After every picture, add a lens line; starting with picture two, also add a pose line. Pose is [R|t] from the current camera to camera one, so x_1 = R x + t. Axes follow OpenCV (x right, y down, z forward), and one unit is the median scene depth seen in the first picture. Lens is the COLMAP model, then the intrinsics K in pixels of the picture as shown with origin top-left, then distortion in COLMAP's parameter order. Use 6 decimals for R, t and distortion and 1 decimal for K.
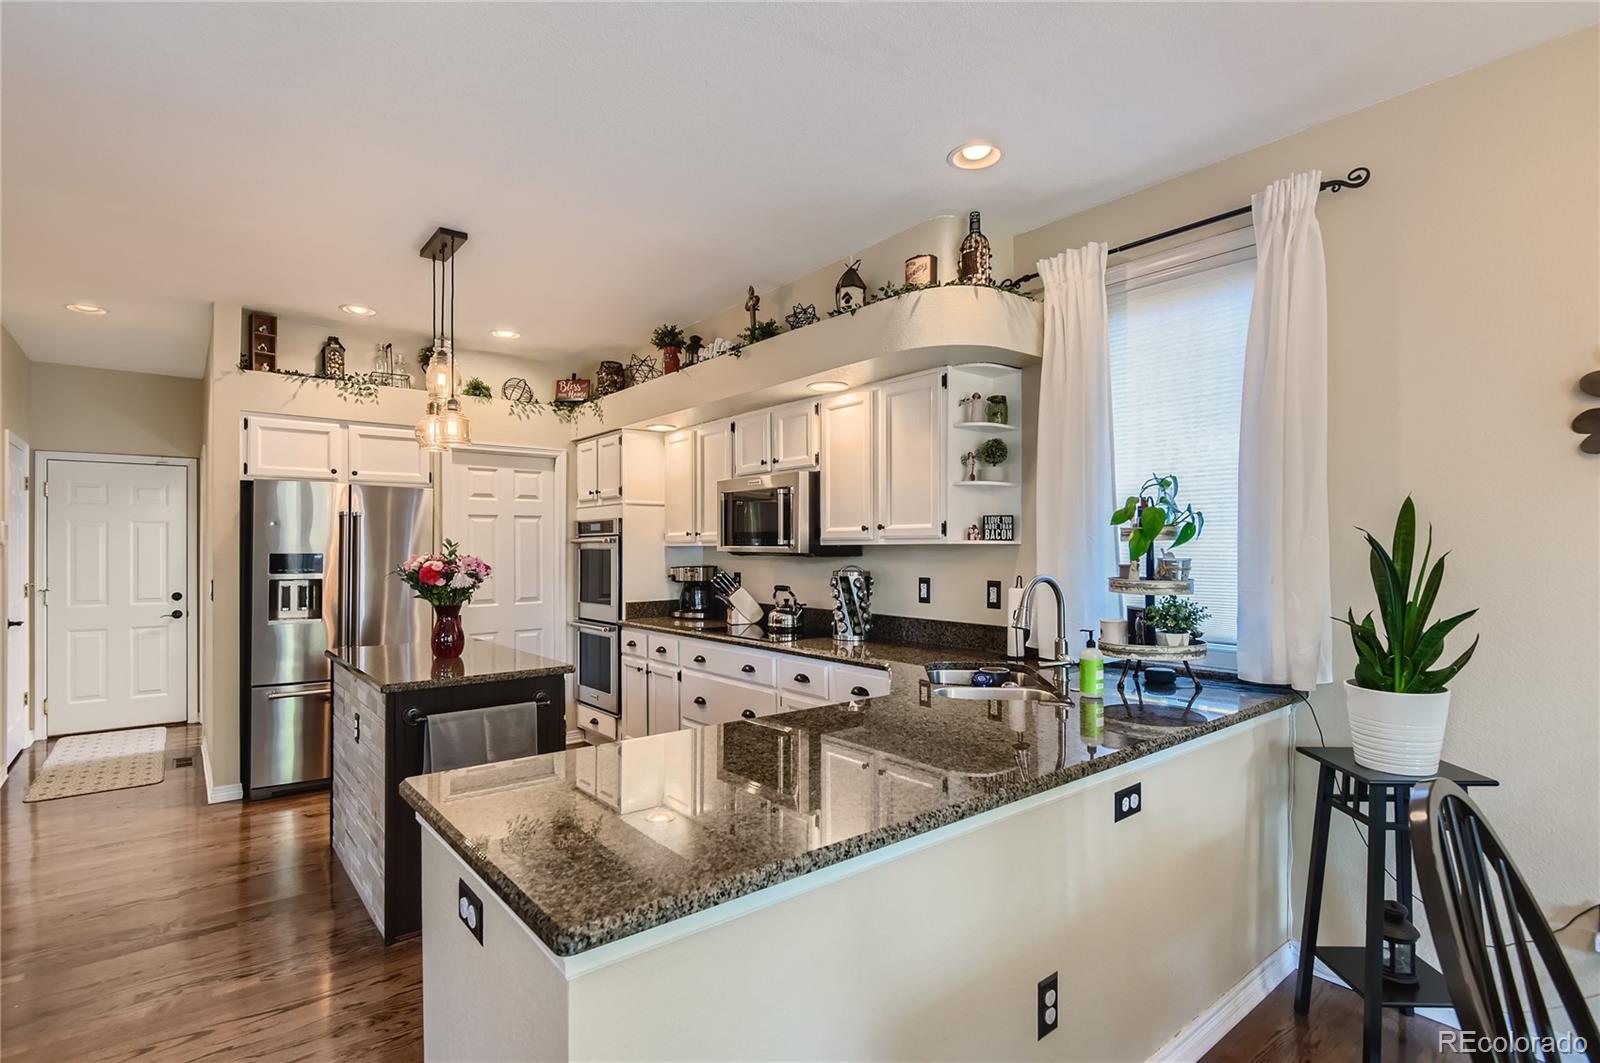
lens RADIAL K [[755.0, 0, 759.3], [0, 755.0, 533.9], [0, 0, 1]] dist [0.008599, -0.008849]
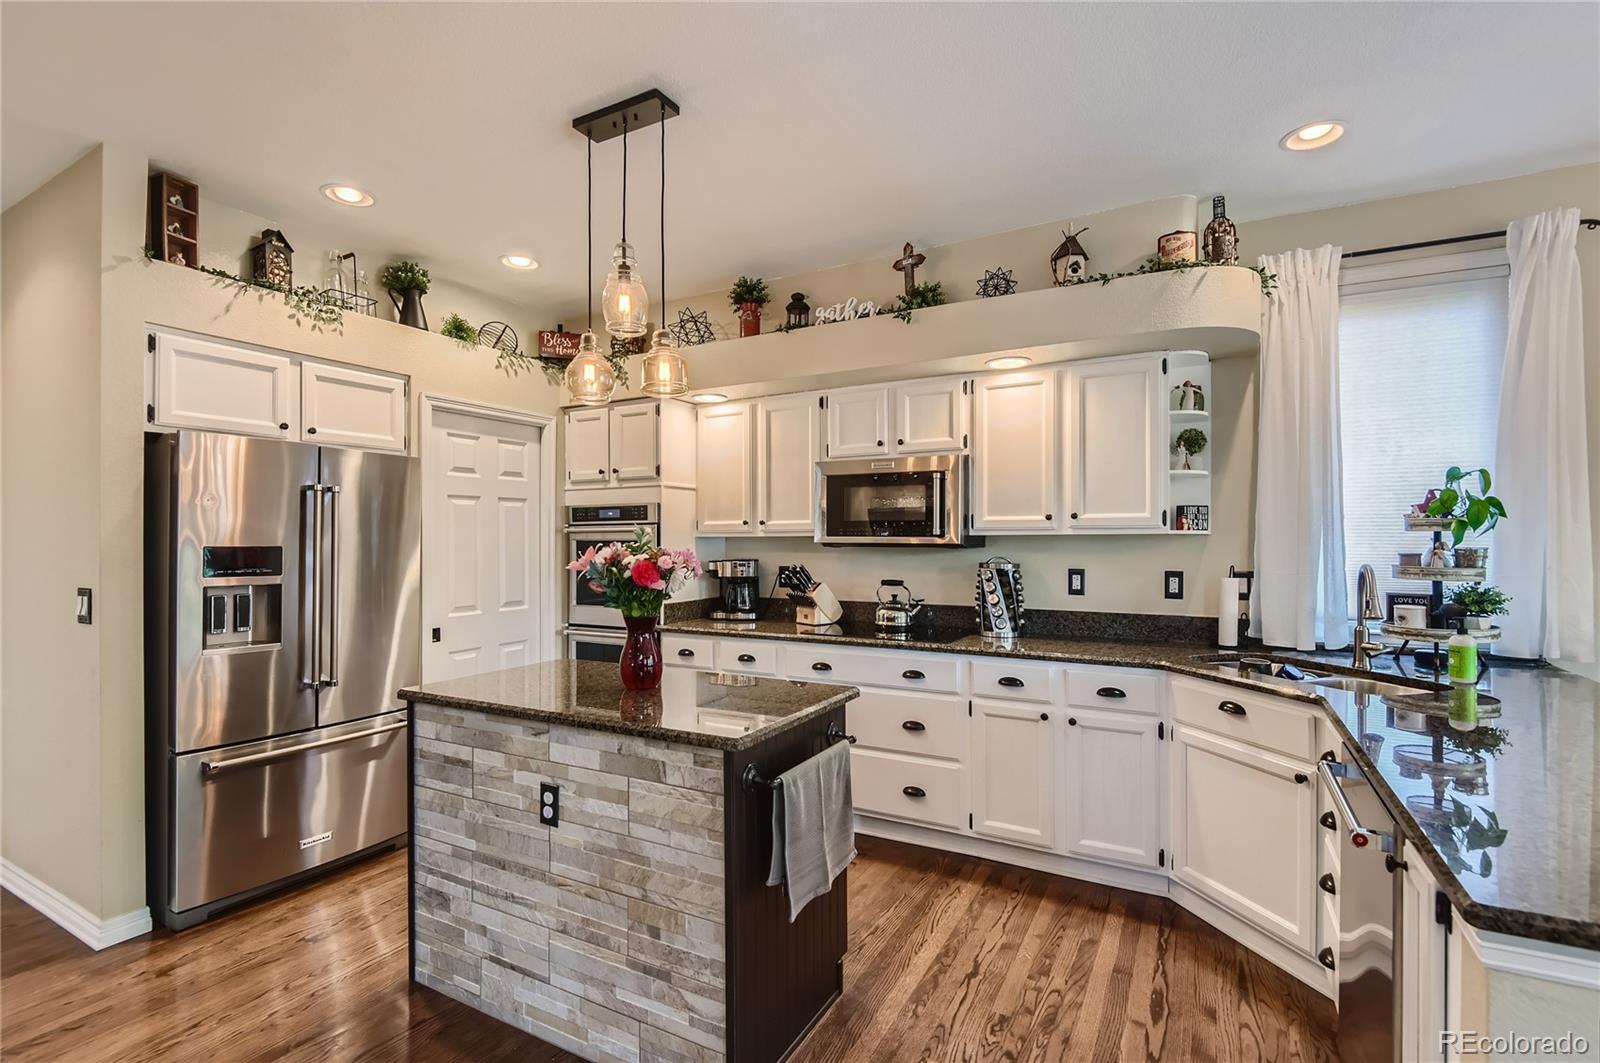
lens RADIAL K [[755.0, 0, 788.1], [0, 755.0, 530.4], [0, 0, 1]] dist [0.008599, -0.008849]
pose [[0.925959, 0.004813, 0.377593, -0.424806], [-0.006166, 0.999978, 0.002374, 0.007328], [-0.377574, -0.004526, 0.925968, 0.207369]]
